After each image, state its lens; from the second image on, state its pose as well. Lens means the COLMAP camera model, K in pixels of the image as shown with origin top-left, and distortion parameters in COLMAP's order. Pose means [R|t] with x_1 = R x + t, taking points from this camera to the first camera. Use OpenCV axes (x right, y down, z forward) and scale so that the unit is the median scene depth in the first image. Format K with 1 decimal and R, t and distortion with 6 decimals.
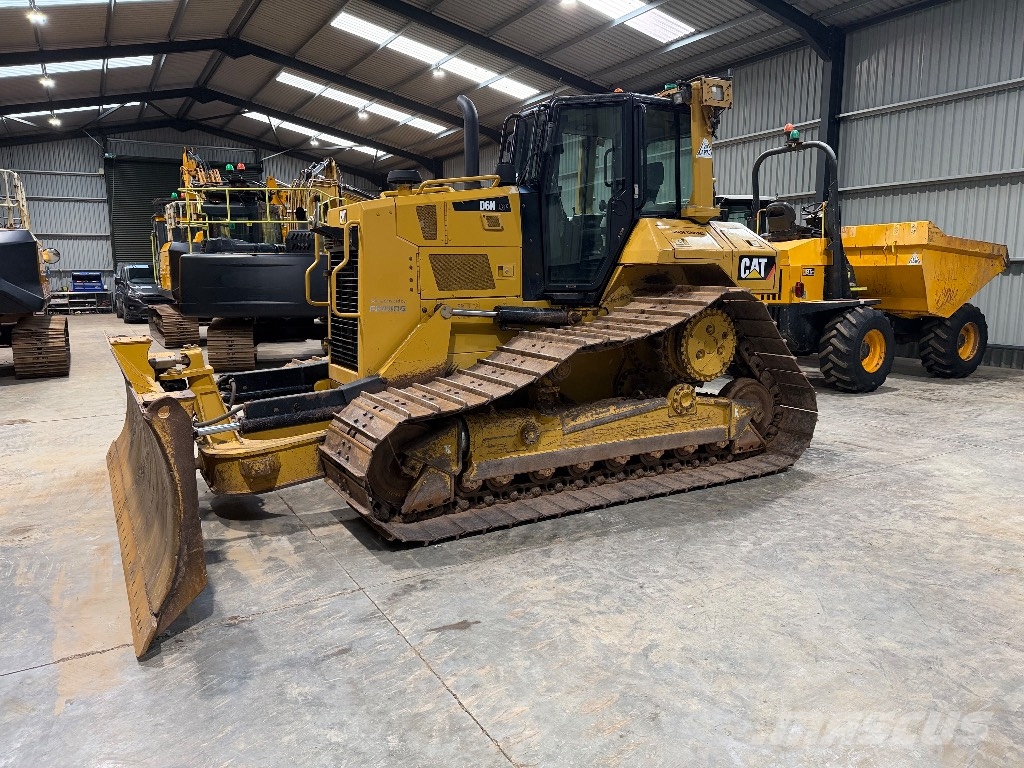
lens RADIAL K [[716.8, 0, 508.7], [0, 716.8, 383.9], [0, 0, 1]] dist [0.072271, -0.095694]
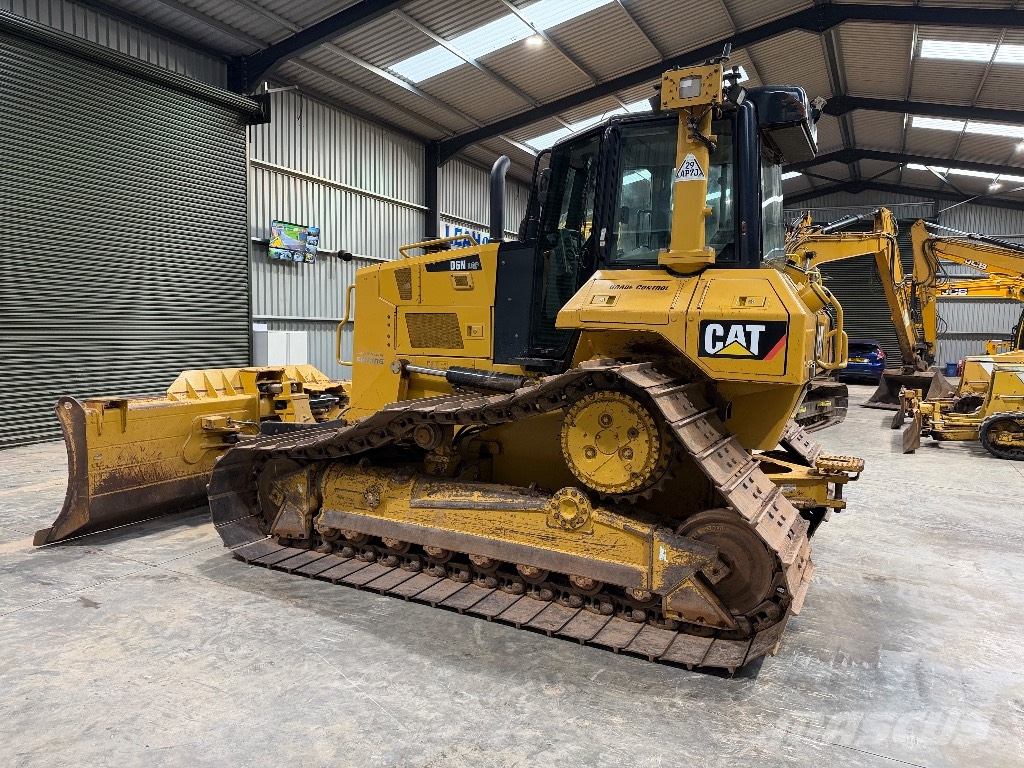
lens RADIAL K [[716.8, 0, 508.7], [0, 716.8, 383.9], [0, 0, 1]] dist [0.072271, -0.095694]
pose [[0.534135, 0.088989, -0.840703, 0.825602], [-0.157952, 0.987438, 0.004167, -0.099827], [0.830513, 0.130565, 0.541481, 0.532869]]
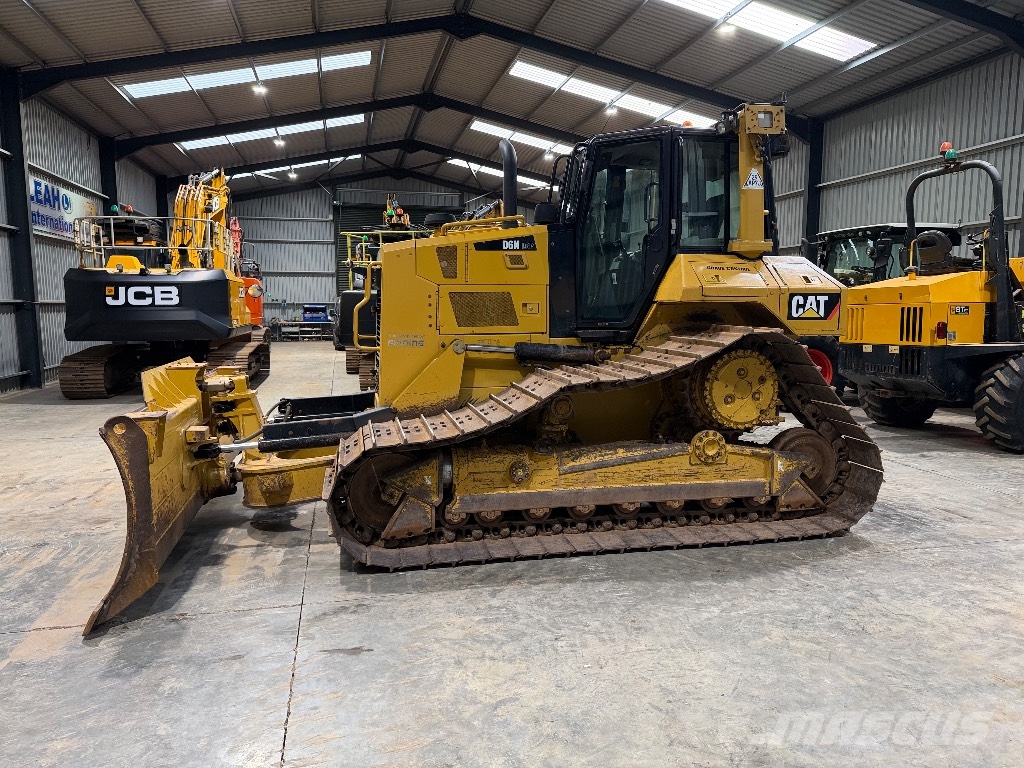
lens RADIAL K [[716.8, 0, 508.7], [0, 716.8, 383.9], [0, 0, 1]] dist [0.072271, -0.095694]
pose [[0.954668, 0.037785, -0.295264, 0.269087], [-0.050735, 0.998052, -0.036320, -0.012891], [0.293317, 0.049653, 0.954725, 0.033276]]
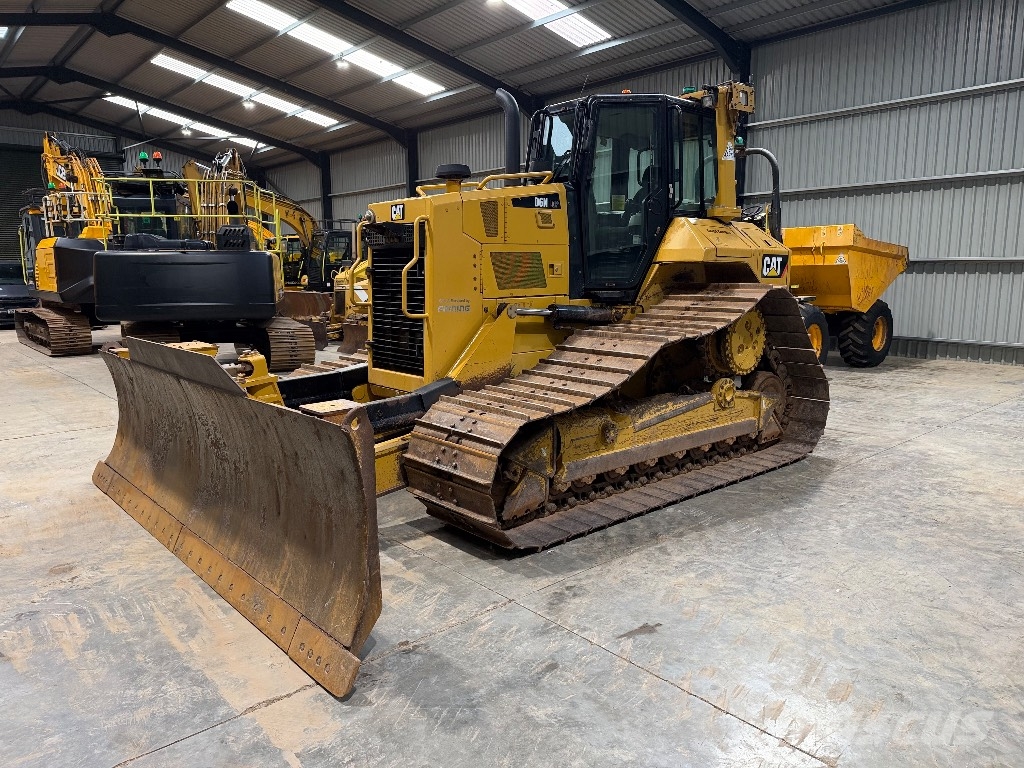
lens RADIAL K [[716.8, 0, 509.0], [0, 716.8, 388.7], [0, 0, 1]] dist [0.065824, -0.087874]
pose [[0.981152, -0.031549, 0.190647, -0.260298], [0.030290, 0.999496, 0.009516, -0.004505], [-0.190851, -0.003562, 0.981613, 0.044341]]
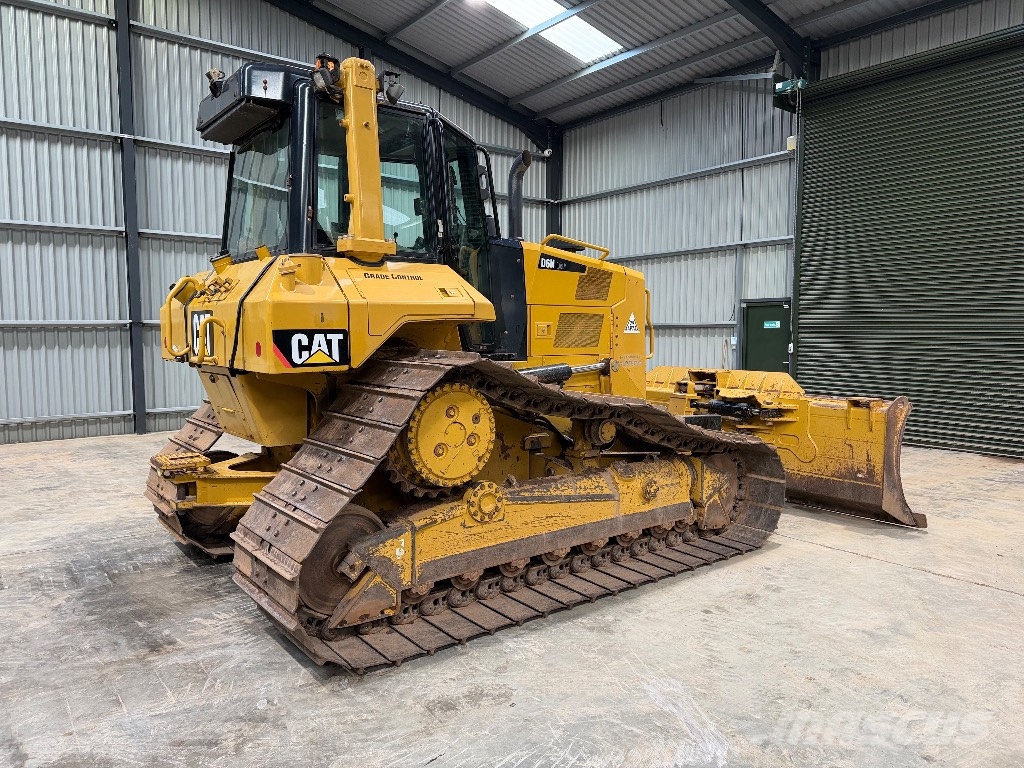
lens RADIAL K [[715.0, 0, 506.4], [0, 715.0, 378.1], [0, 0, 1]] dist [0.077231, -0.105072]
pose [[-0.991445, 0.015814, -0.129566, 0.095862], [-0.014096, 0.973855, 0.226731, -0.331479], [0.129764, 0.226618, -0.965301, 2.072774]]
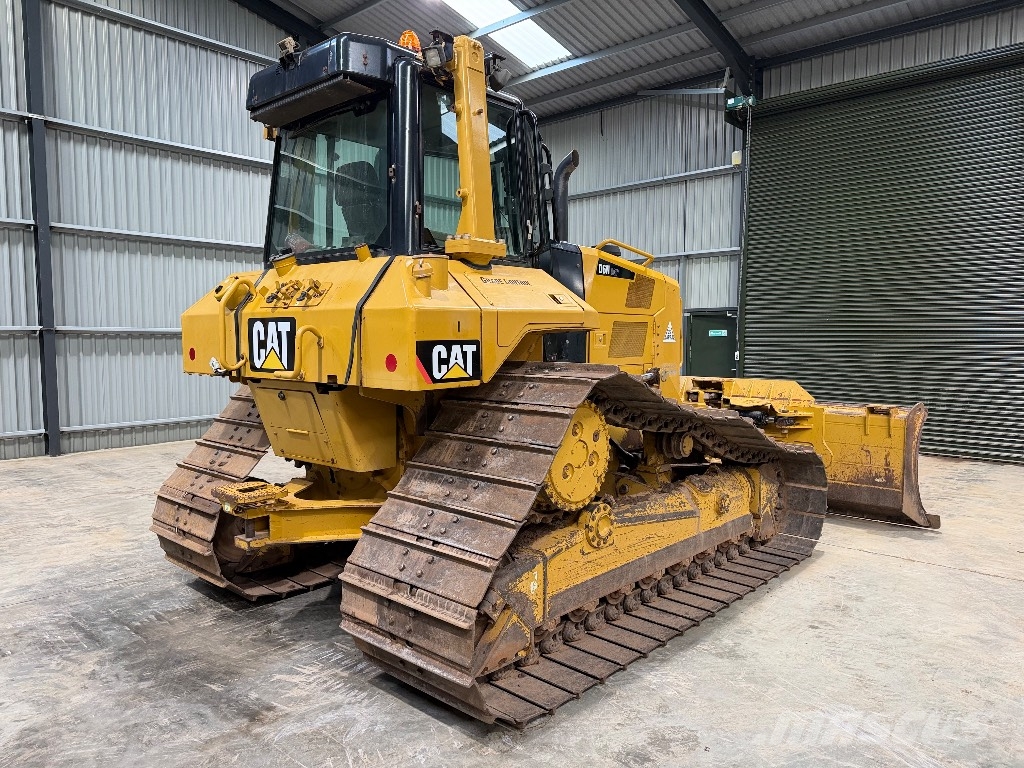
lens RADIAL K [[716.8, 0, 508.7], [0, 716.8, 383.9], [0, 0, 1]] dist [0.072271, -0.095694]
pose [[-0.954085, 0.024994, -0.298492, 0.309882], [-0.043262, 0.974566, 0.219884, -0.318506], [0.296396, 0.222701, -0.928738, 1.967407]]
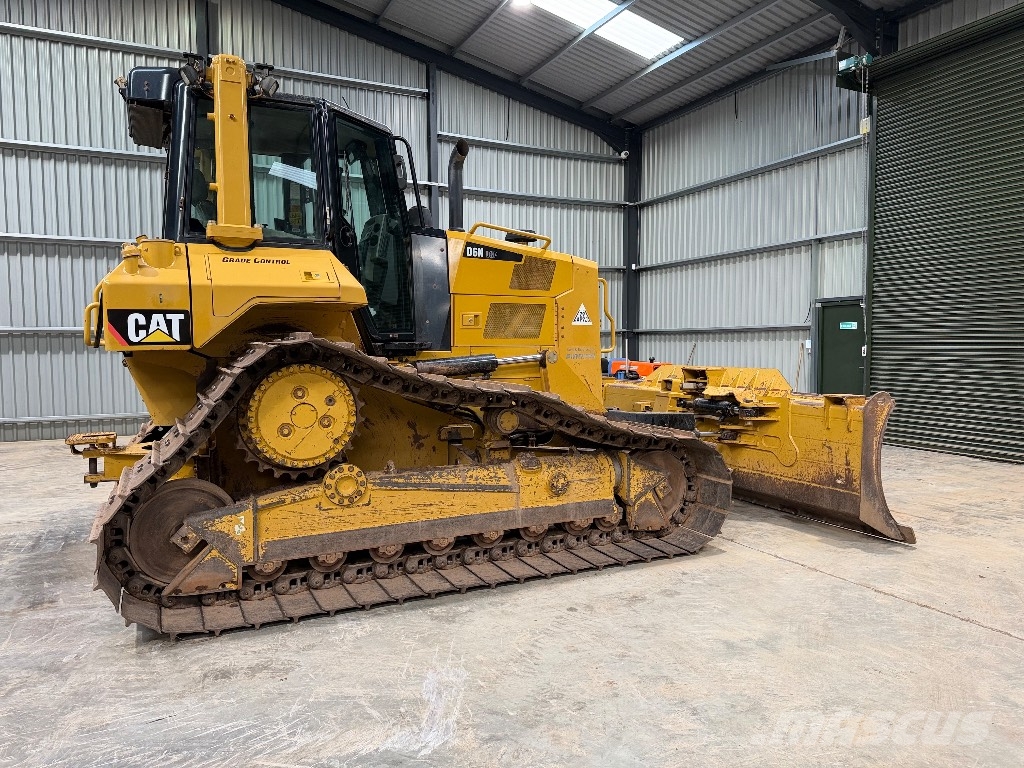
lens RADIAL K [[713.2, 0, 509.1], [0, 713.2, 384.0], [0, 0, 1]] dist [0.071395, -0.093052]
pose [[-0.997320, 0.008091, 0.072711, -0.200007], [0.023436, 0.976825, 0.212754, -0.293529], [-0.069305, 0.213888, -0.974397, 2.070112]]
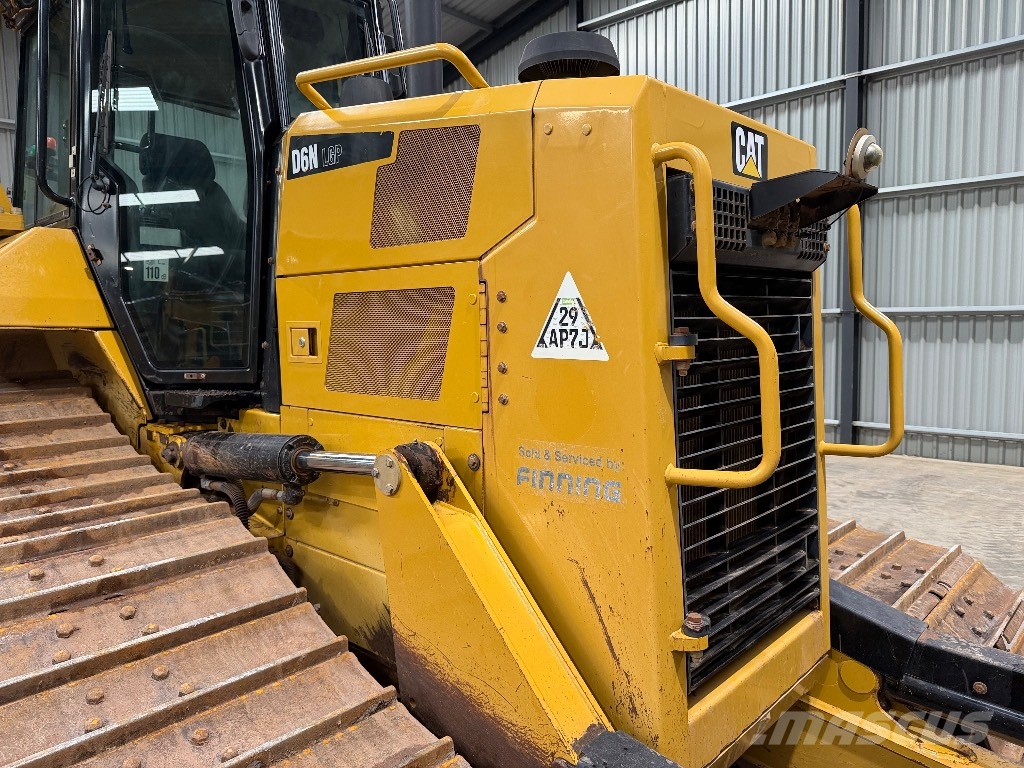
lens RADIAL K [[721.7, 0, 510.7], [0, 721.7, 382.2], [0, 0, 1]] dist [0.058639, -0.098613]
pose [[-0.287885, -0.068666, 0.955200, -0.468157], [0.170868, 0.977739, 0.121783, -0.182389], [-0.942298, 0.198273, -0.269743, 1.135015]]
